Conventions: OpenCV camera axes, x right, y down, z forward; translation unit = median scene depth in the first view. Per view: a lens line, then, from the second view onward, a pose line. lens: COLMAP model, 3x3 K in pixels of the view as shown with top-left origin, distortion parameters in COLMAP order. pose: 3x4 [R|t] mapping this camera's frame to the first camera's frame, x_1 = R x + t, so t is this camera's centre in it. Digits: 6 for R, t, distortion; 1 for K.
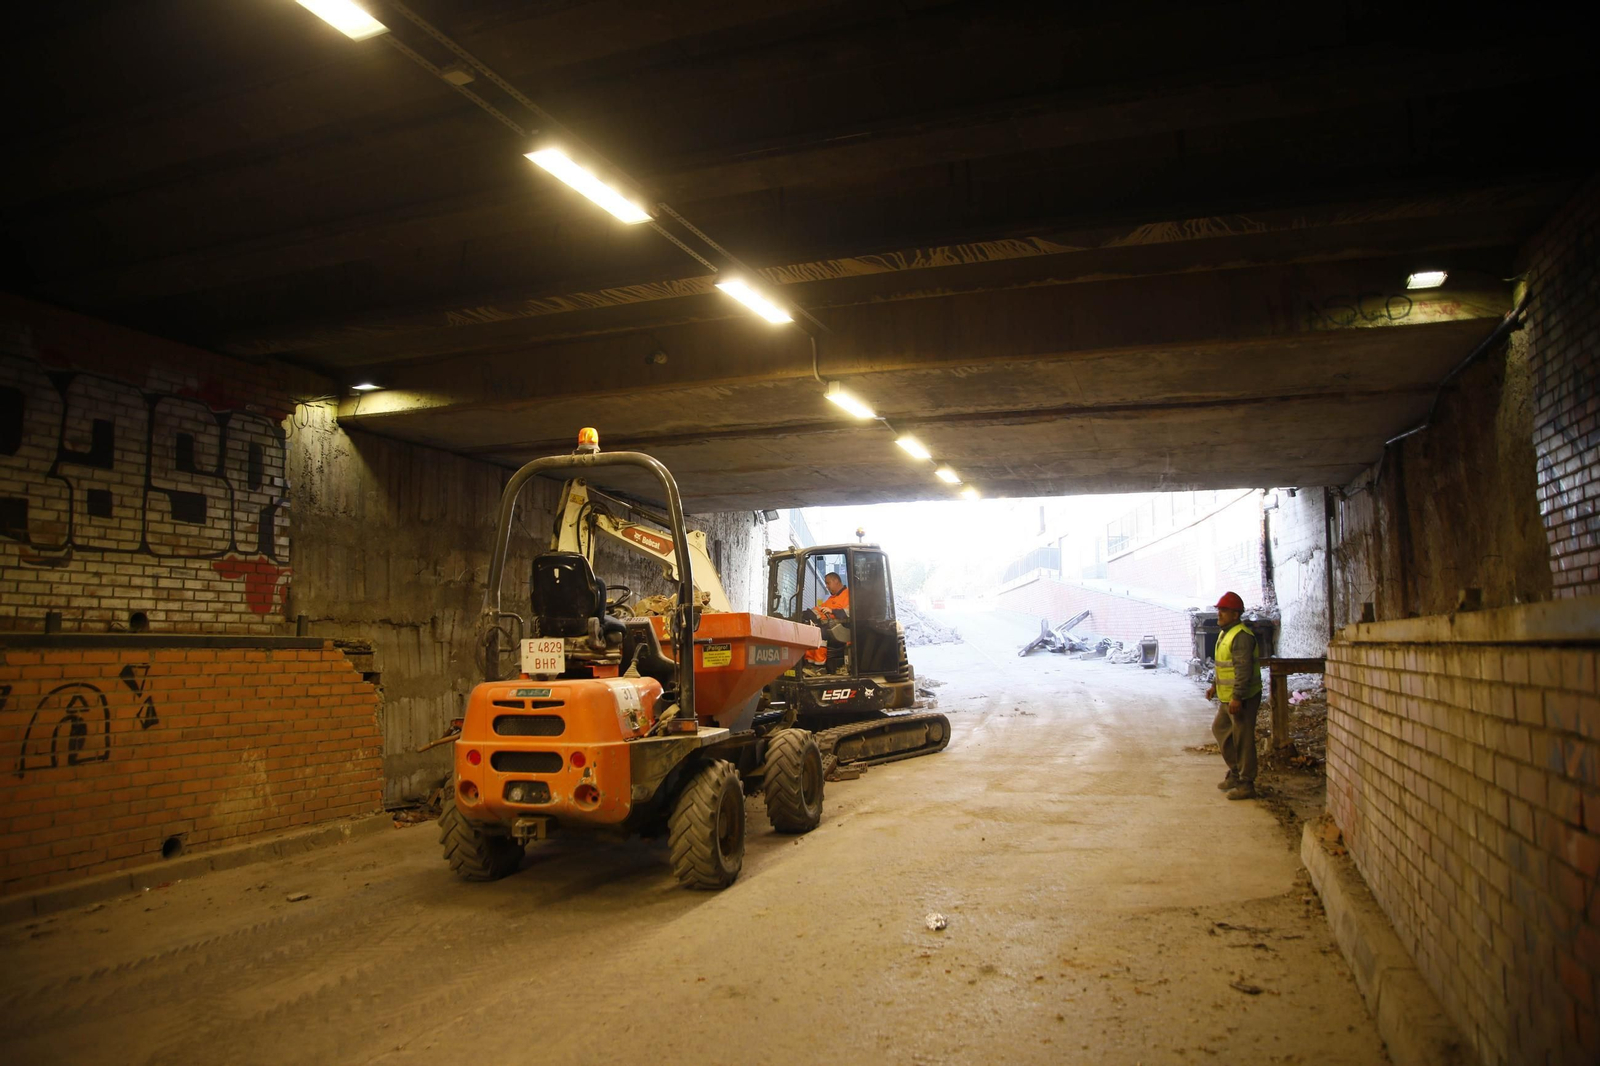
lens RADIAL K [[1126.3, 0, 800.0], [0, 1126.3, 533.0], [0, 0, 1]] dist [-0.058452, 0.000088]
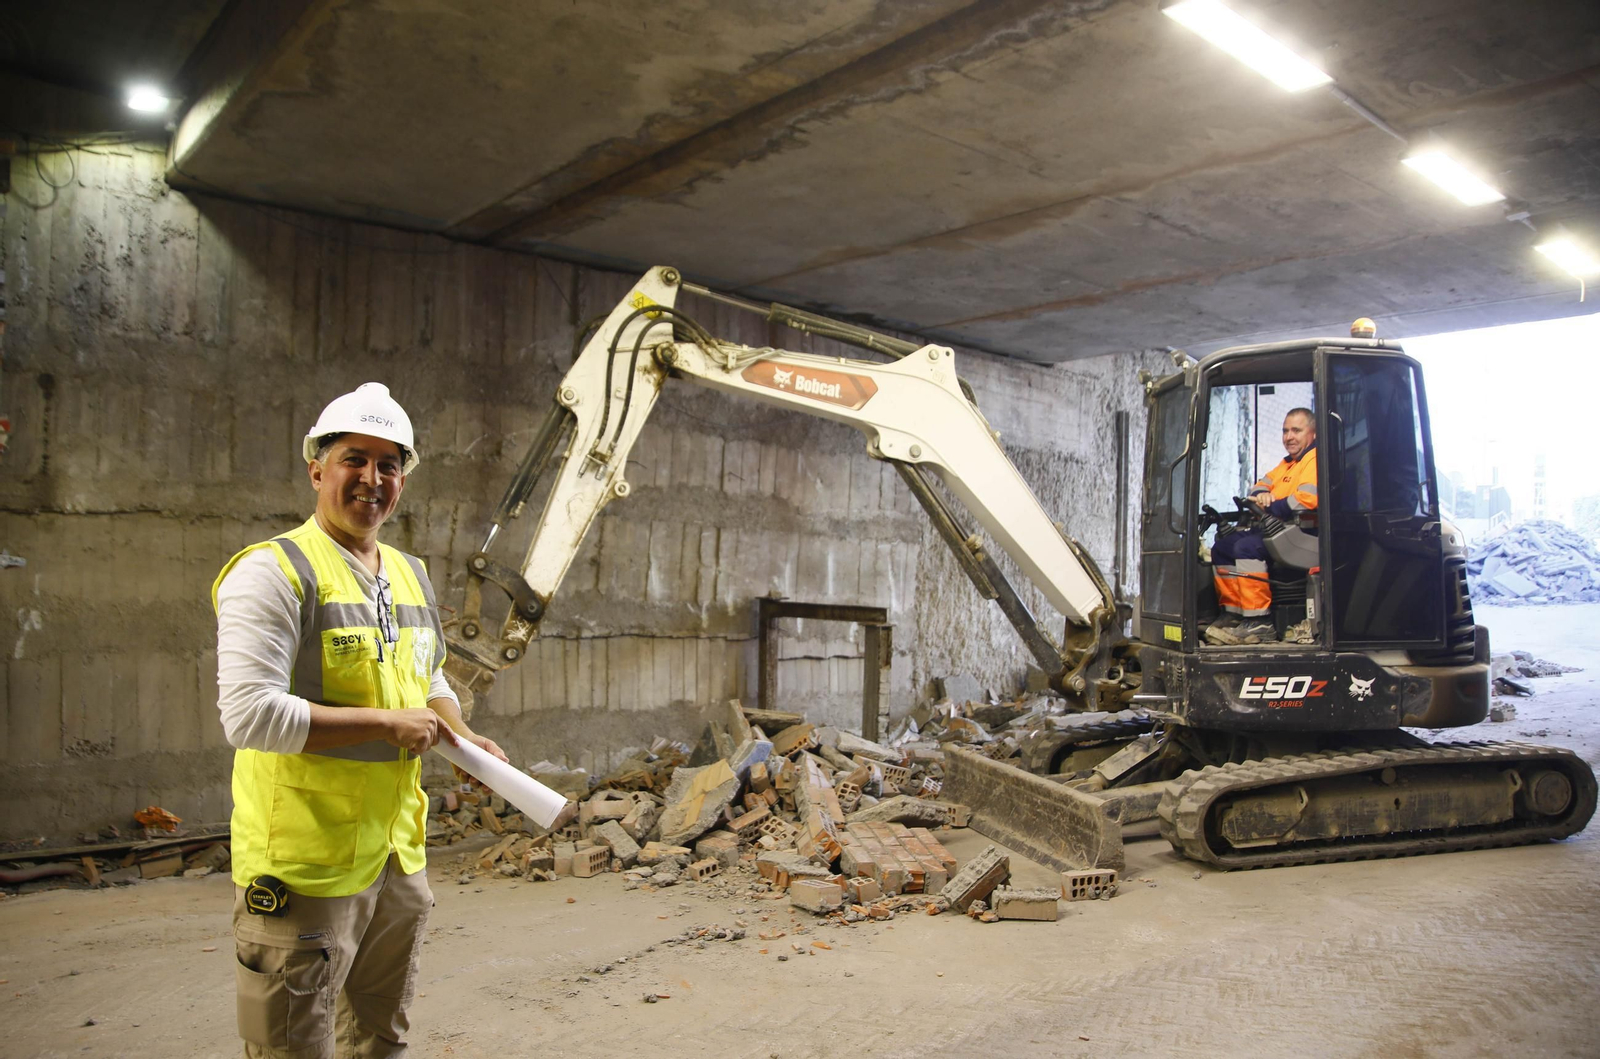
lens RADIAL K [[1105.9, 0, 800.0], [0, 1105.9, 529.5], [0, 0, 1]] dist [-0.007531, -0.003229]
pose [[0.798497, -0.022096, -0.601593, 0.164887], [0.039469, 0.999098, 0.015691, 0.072326], [0.600704, -0.036274, 0.798648, 0.583725]]
